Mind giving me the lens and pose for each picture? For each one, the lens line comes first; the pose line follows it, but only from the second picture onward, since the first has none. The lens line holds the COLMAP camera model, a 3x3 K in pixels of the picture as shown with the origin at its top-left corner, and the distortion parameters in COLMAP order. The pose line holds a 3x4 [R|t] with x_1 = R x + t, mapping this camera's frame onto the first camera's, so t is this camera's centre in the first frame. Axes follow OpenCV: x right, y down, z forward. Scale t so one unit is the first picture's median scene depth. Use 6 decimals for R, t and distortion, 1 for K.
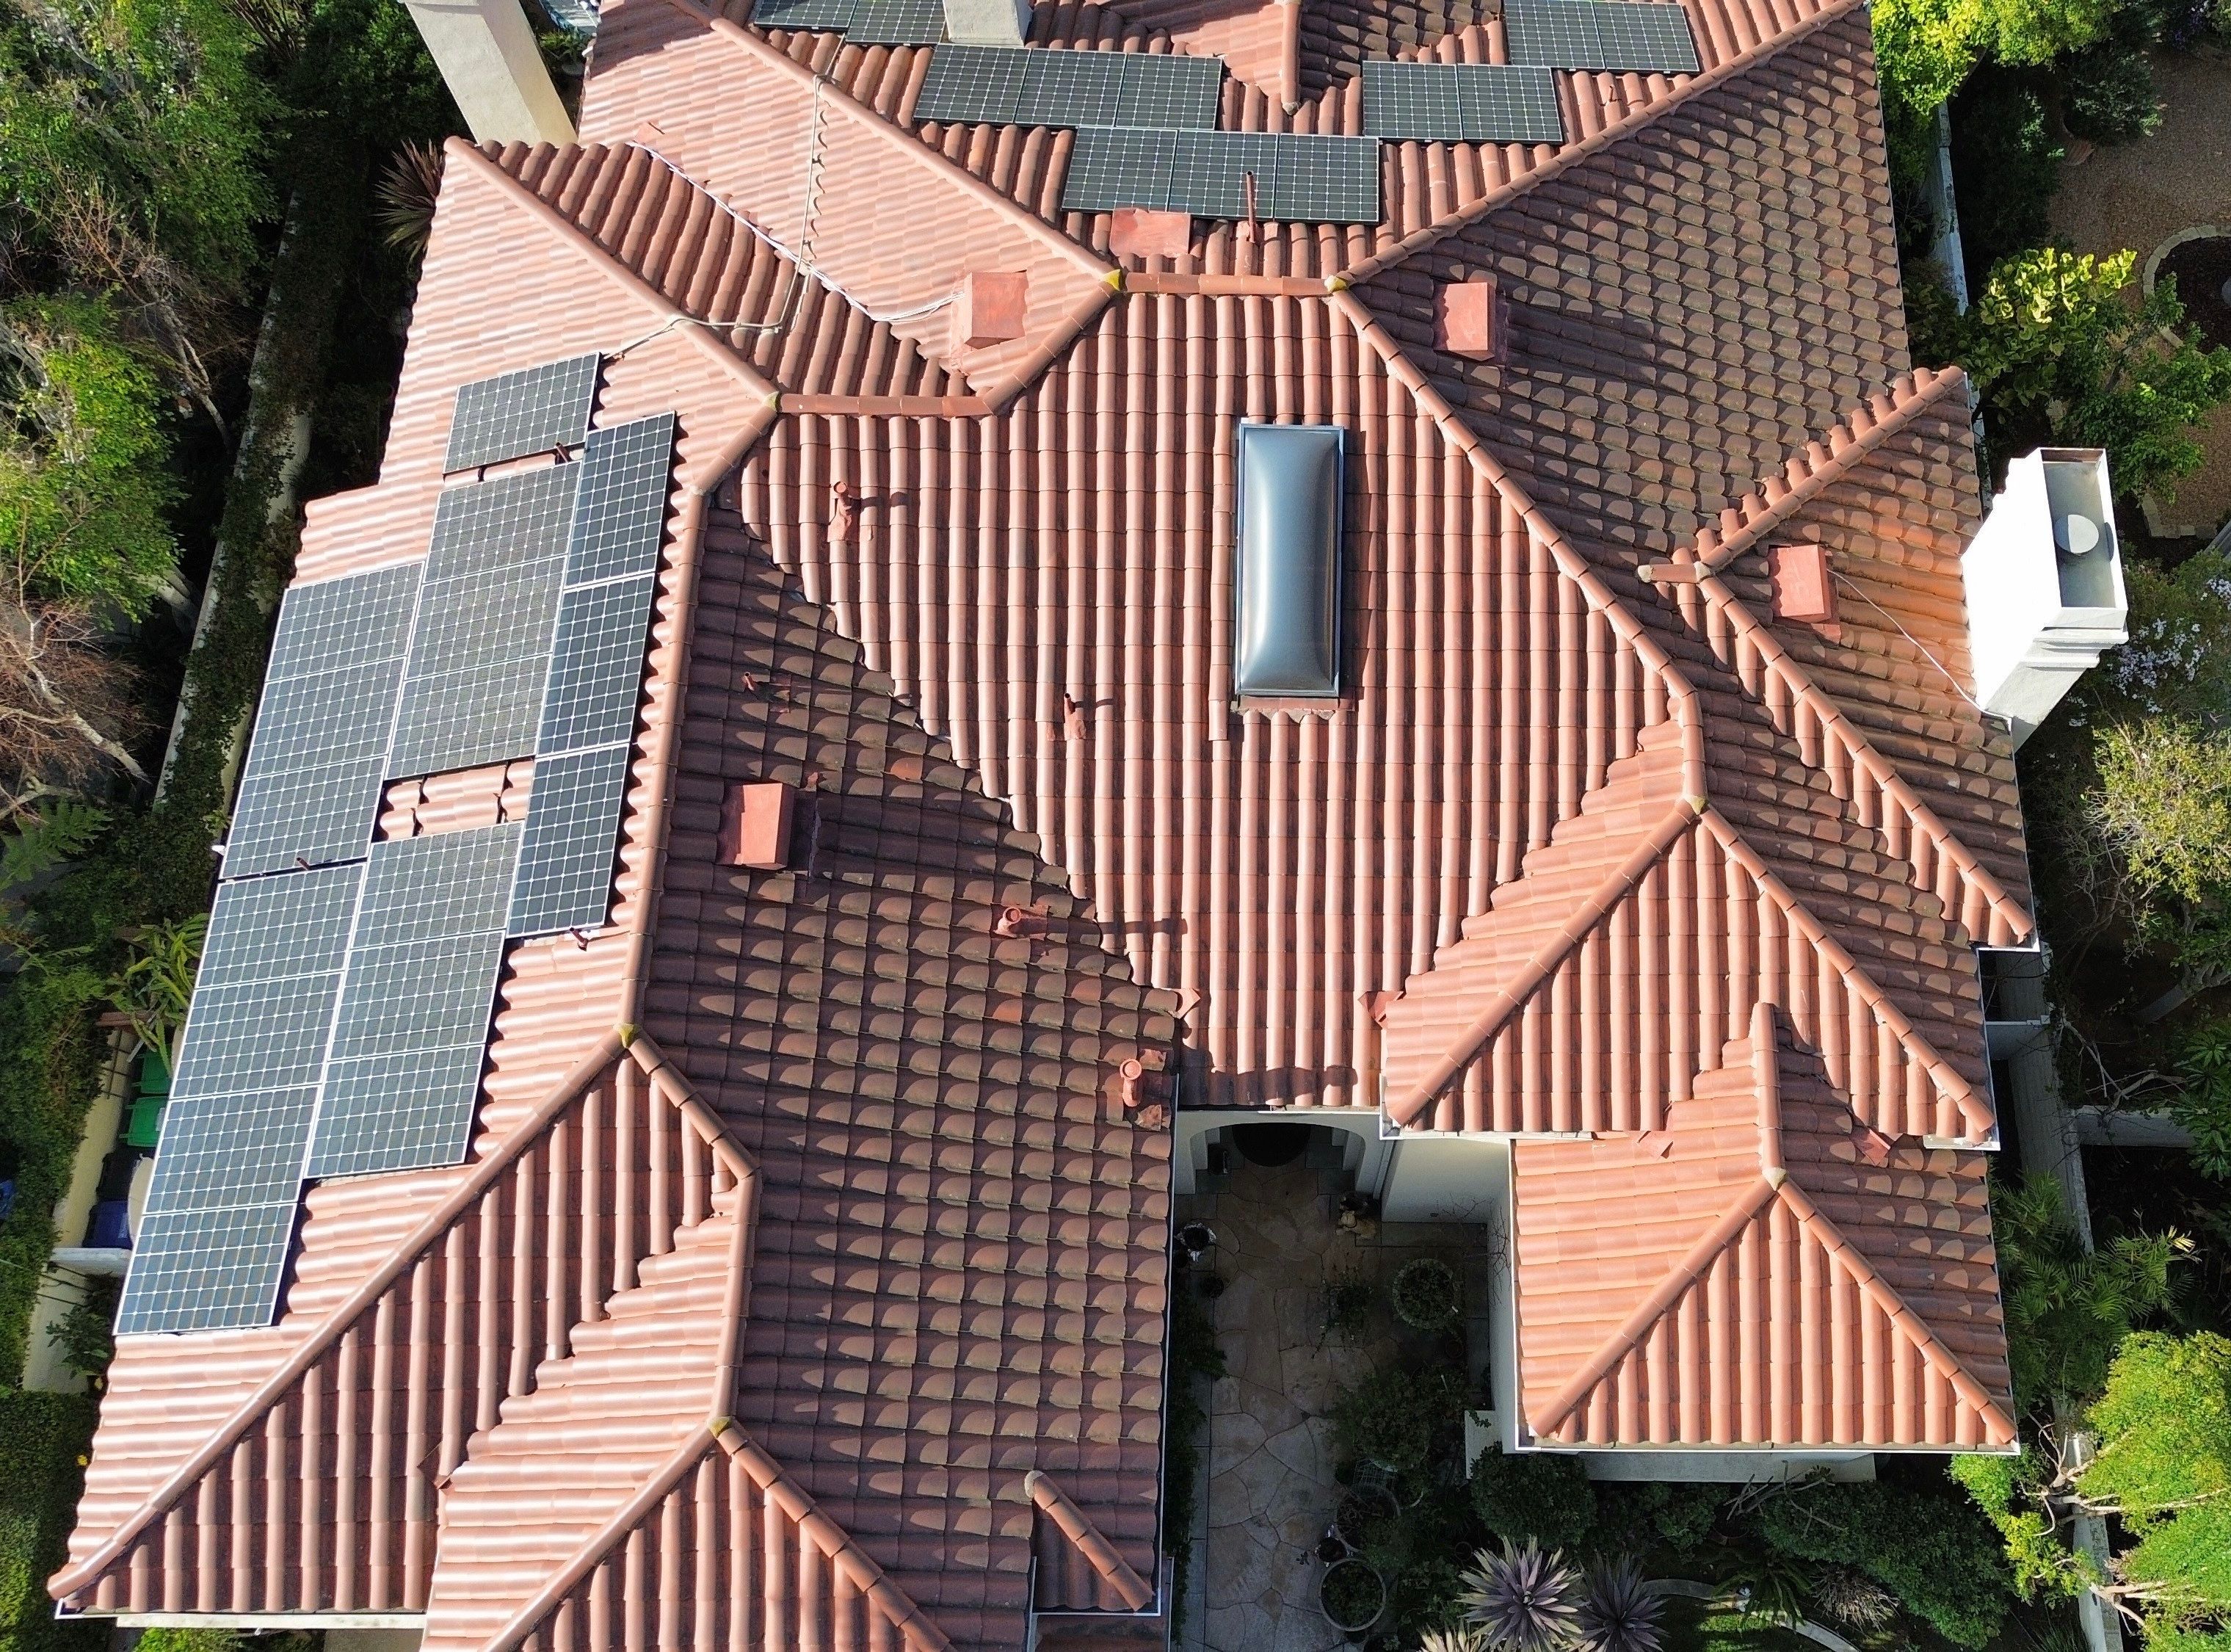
lens RADIAL K [[2043.8, 0, 1326.2], [0, 2043.8, 812.1], [0, 0, 1]] dist [0.038001, 0.000000]
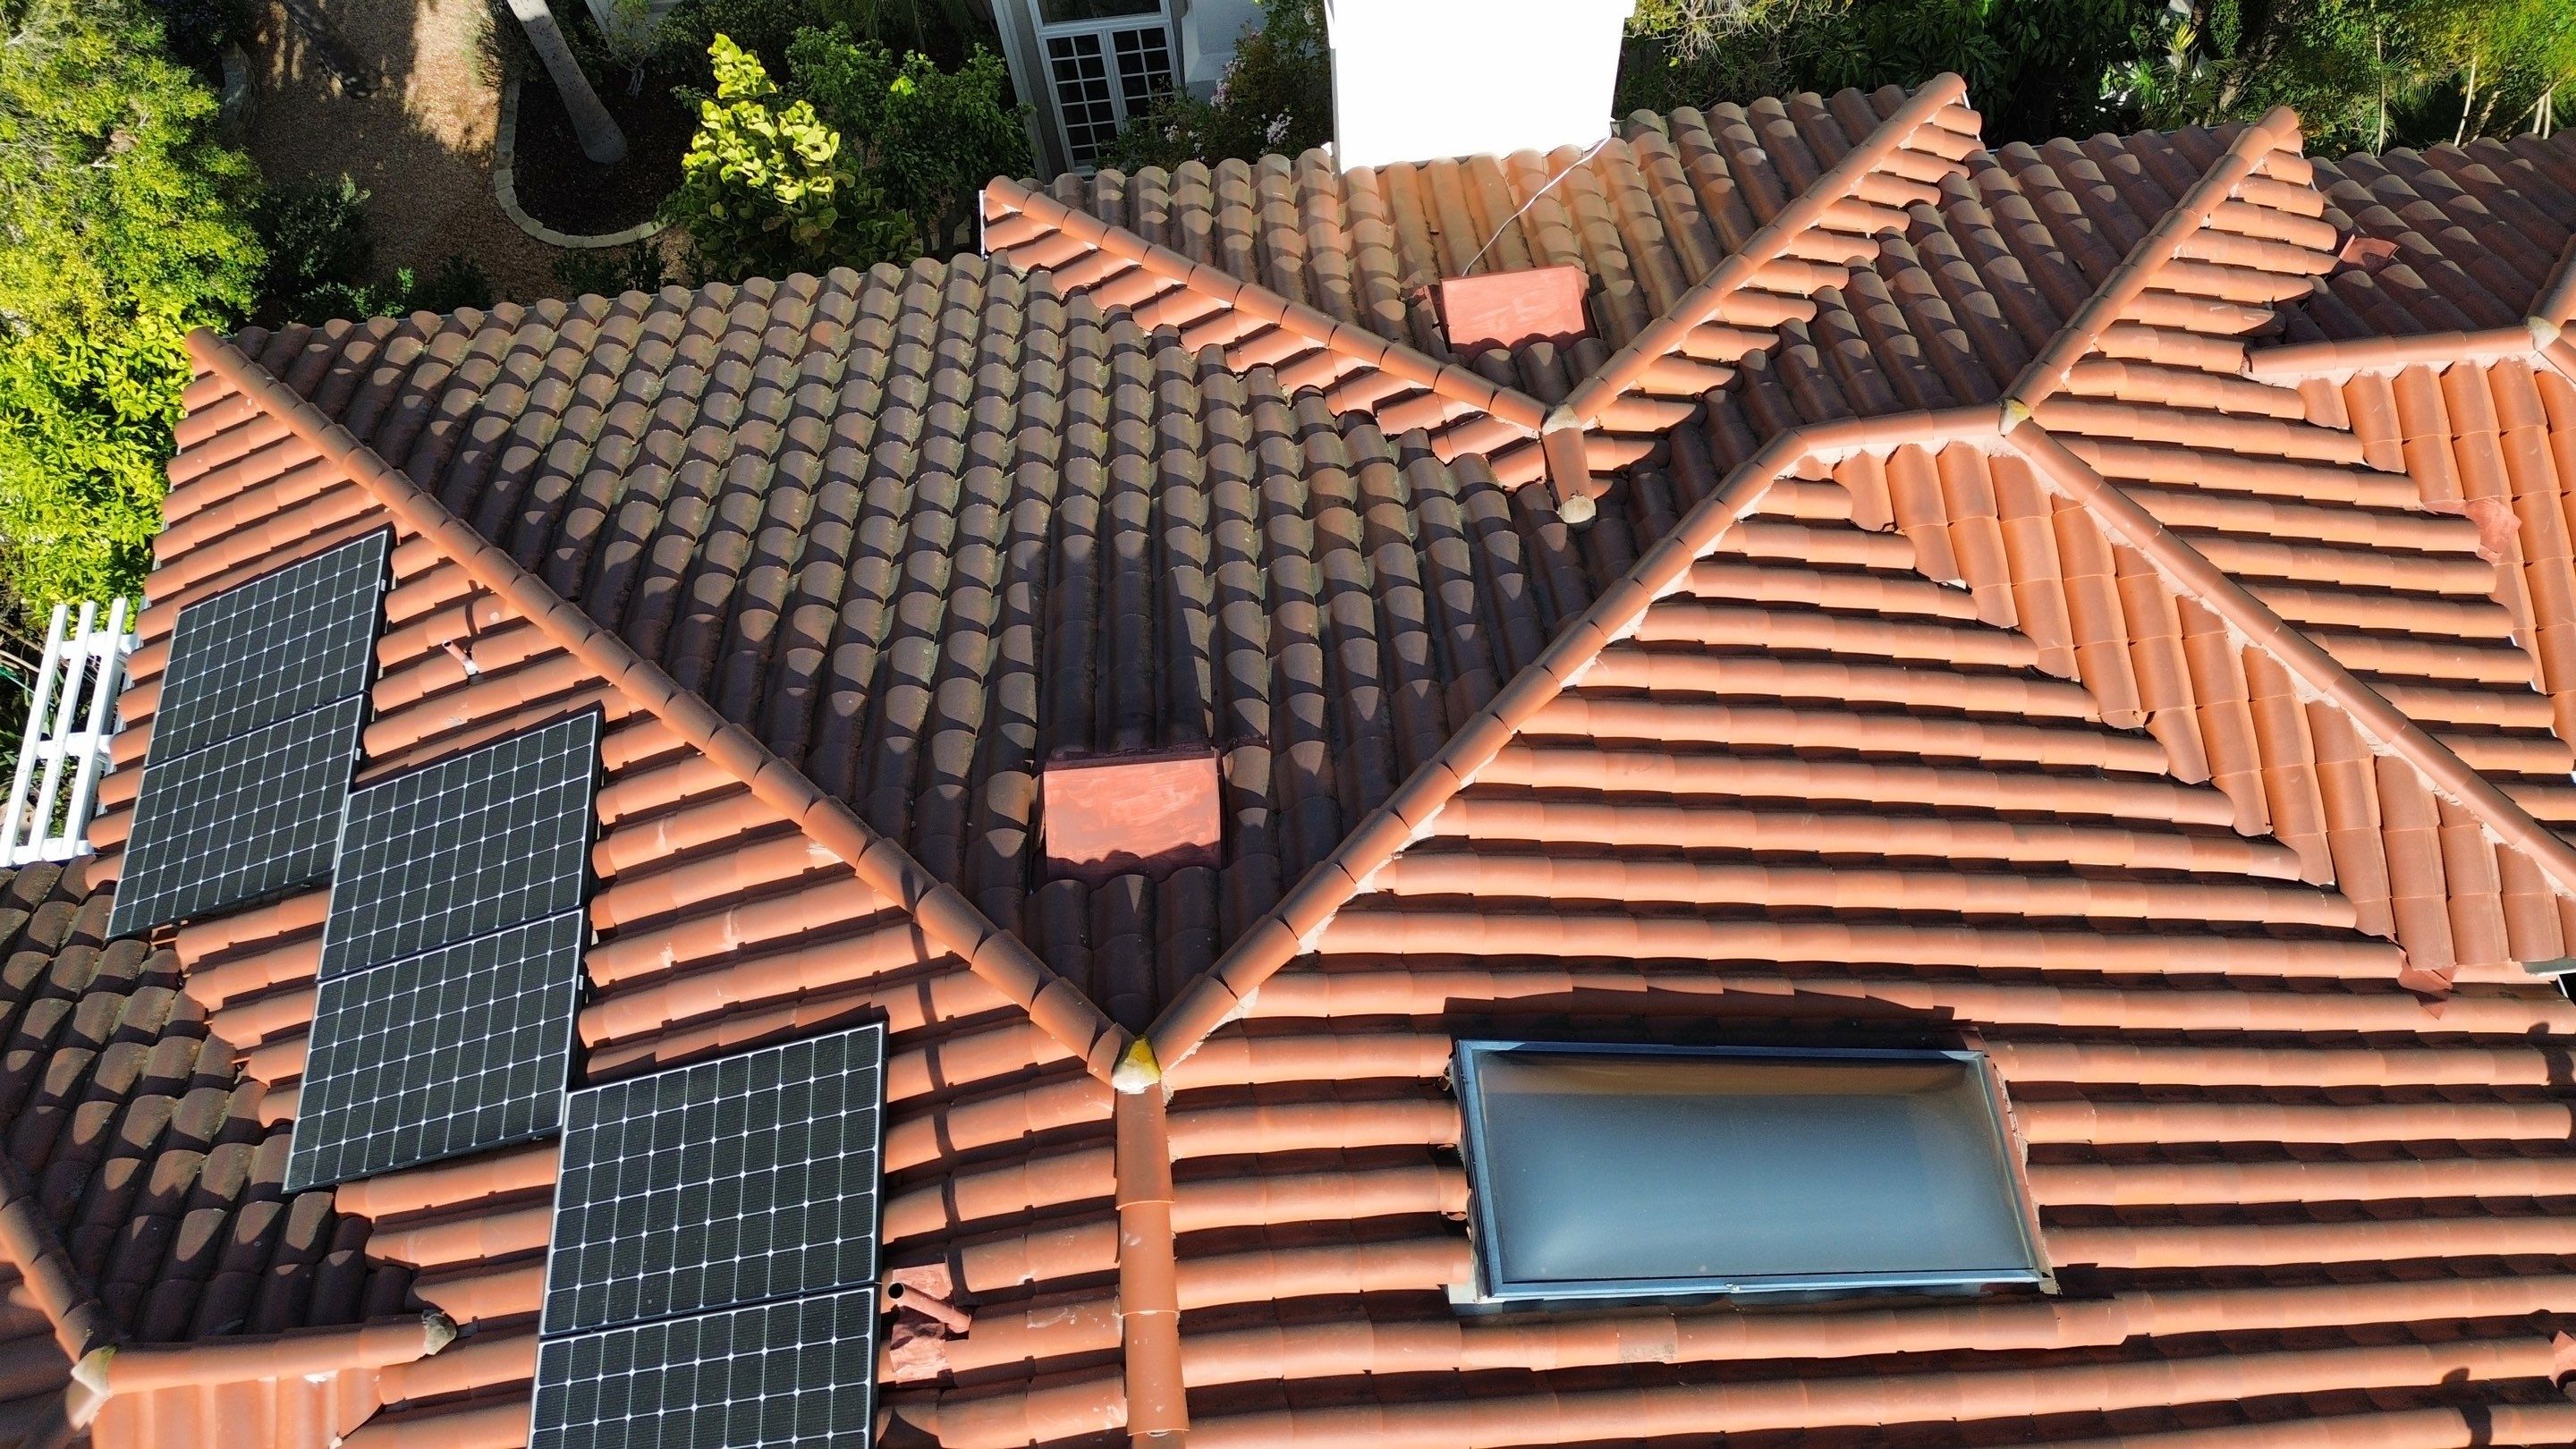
lens RADIAL K [[1812.2, 0, 1258.0], [0, 1812.2, 712.8], [0, 0, 1]] dist [0.070144, -0.068424]
pose [[-0.094268, -0.902082, 0.421144, -0.081762], [0.942640, 0.055191, 0.329216, -0.343044], [-0.320223, 0.428022, 0.845136, 0.635758]]
